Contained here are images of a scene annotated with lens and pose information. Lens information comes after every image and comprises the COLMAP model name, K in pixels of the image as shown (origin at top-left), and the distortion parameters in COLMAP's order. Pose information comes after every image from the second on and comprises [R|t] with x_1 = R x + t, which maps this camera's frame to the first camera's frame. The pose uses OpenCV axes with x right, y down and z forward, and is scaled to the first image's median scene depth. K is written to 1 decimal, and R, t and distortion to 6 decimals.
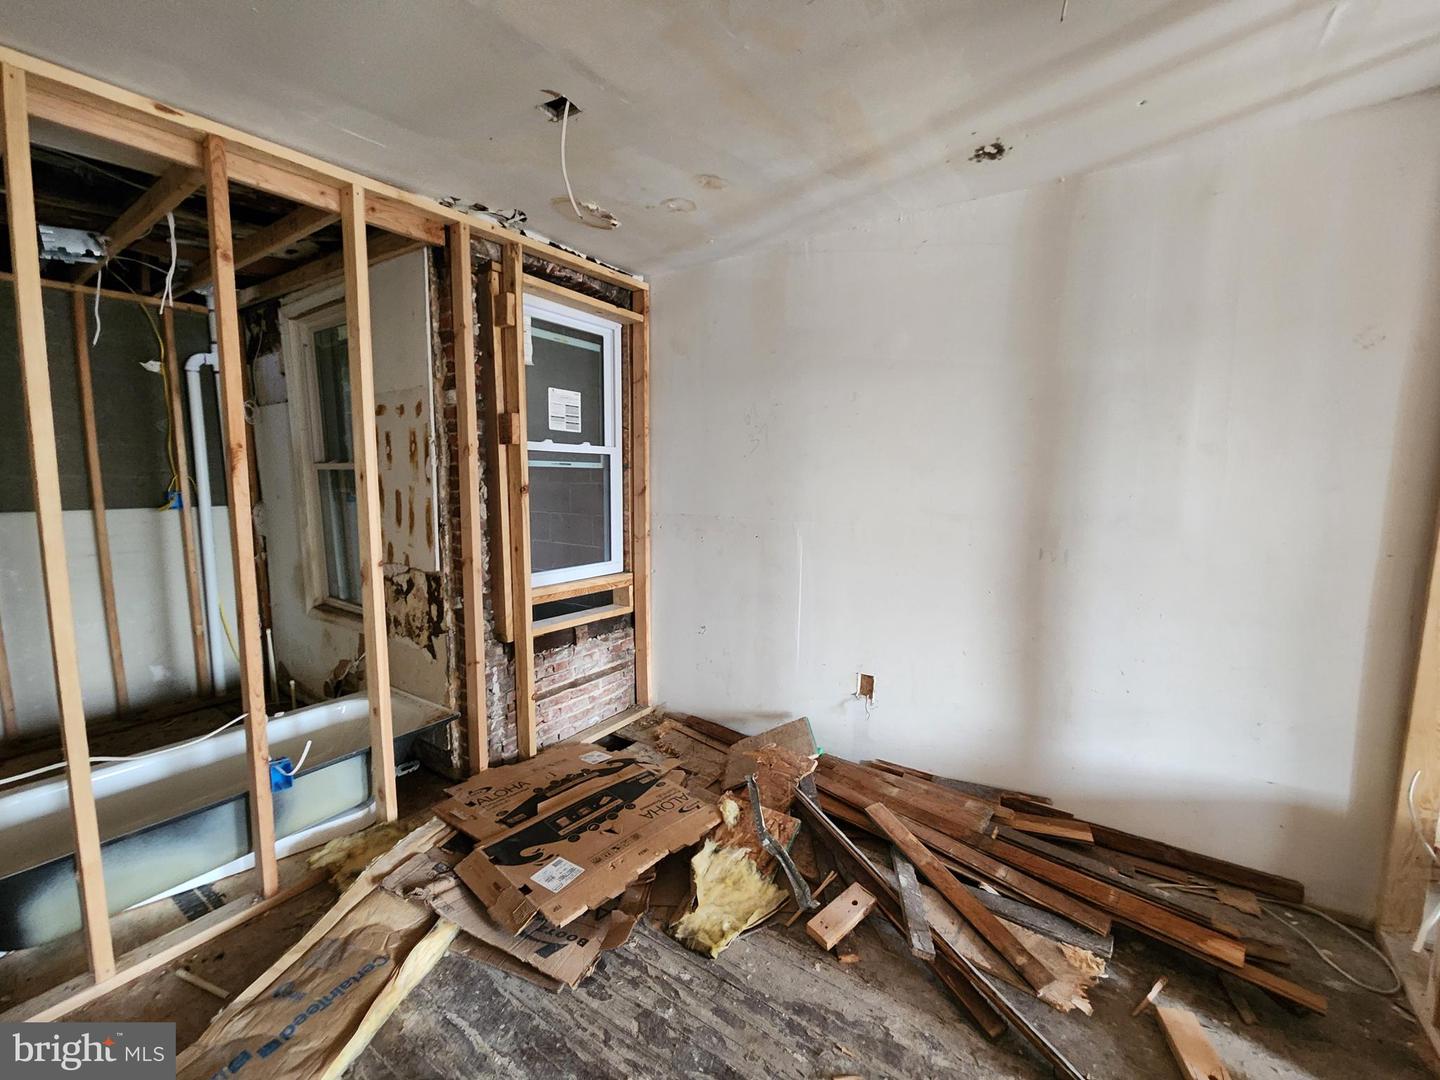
lens RADIAL K [[588.6, 0, 724.3], [0, 588.6, 543.5], [0, 0, 1]] dist [-0.000873, -0.001357]
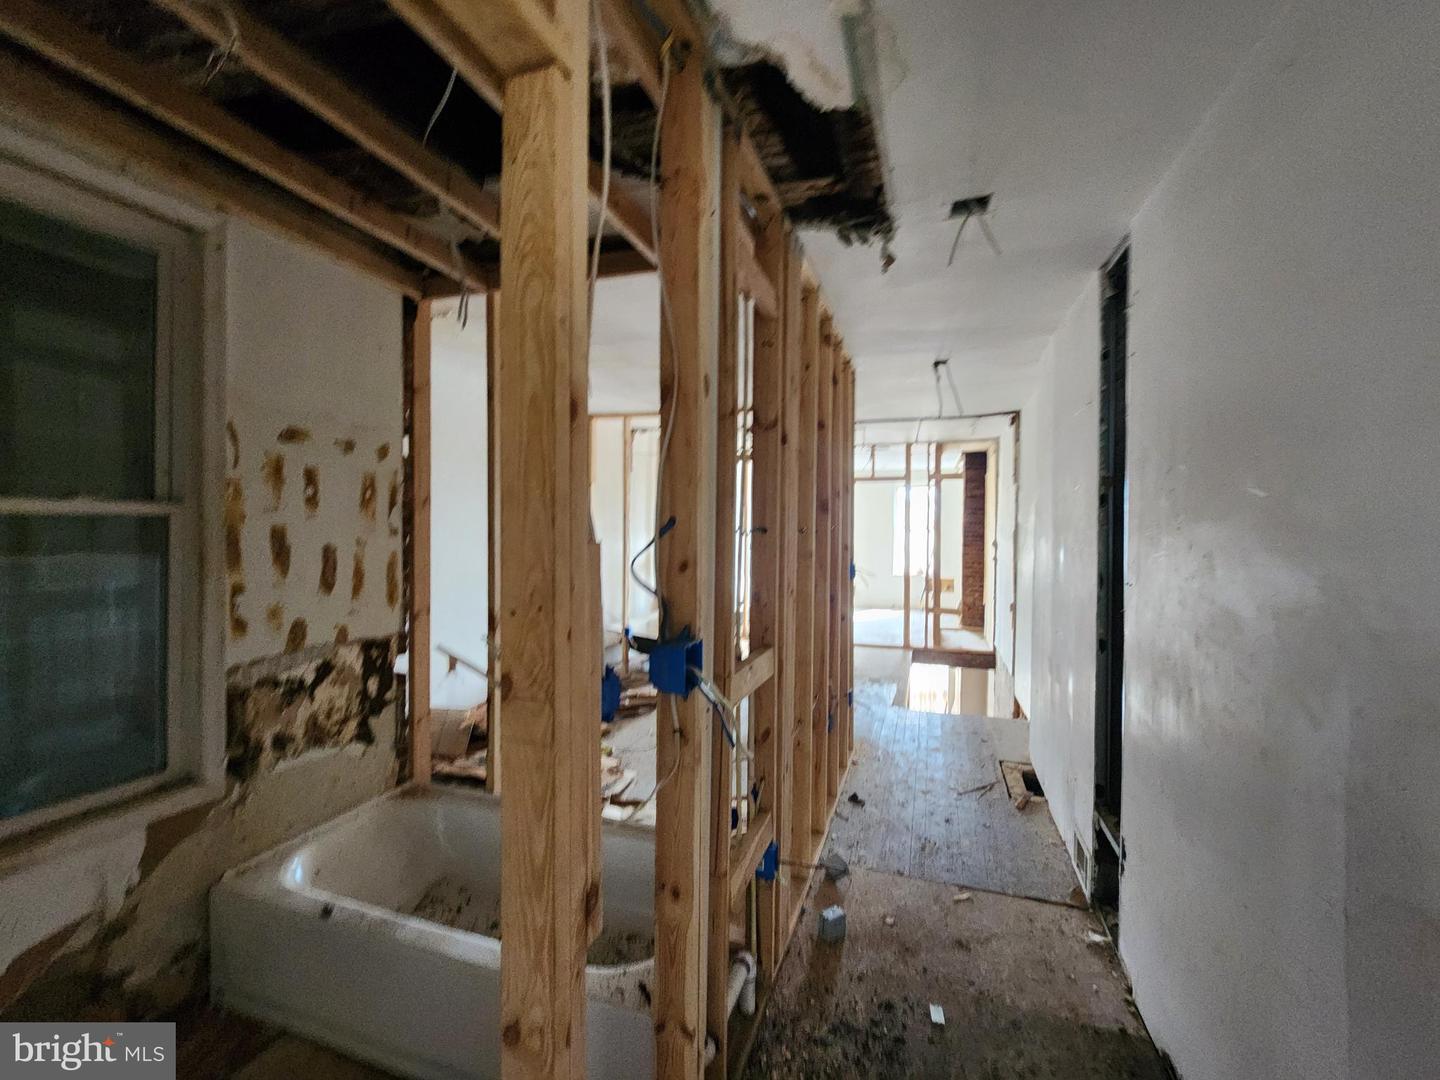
lens RADIAL K [[588.6, 0, 724.3], [0, 588.6, 543.5], [0, 0, 1]] dist [-0.000873, -0.001357]
pose [[-0.278313, -0.024363, 0.960182, -1.774590], [0.097675, 0.993778, 0.053527, -0.103793], [-0.955511, 0.108683, -0.274201, 0.892518]]
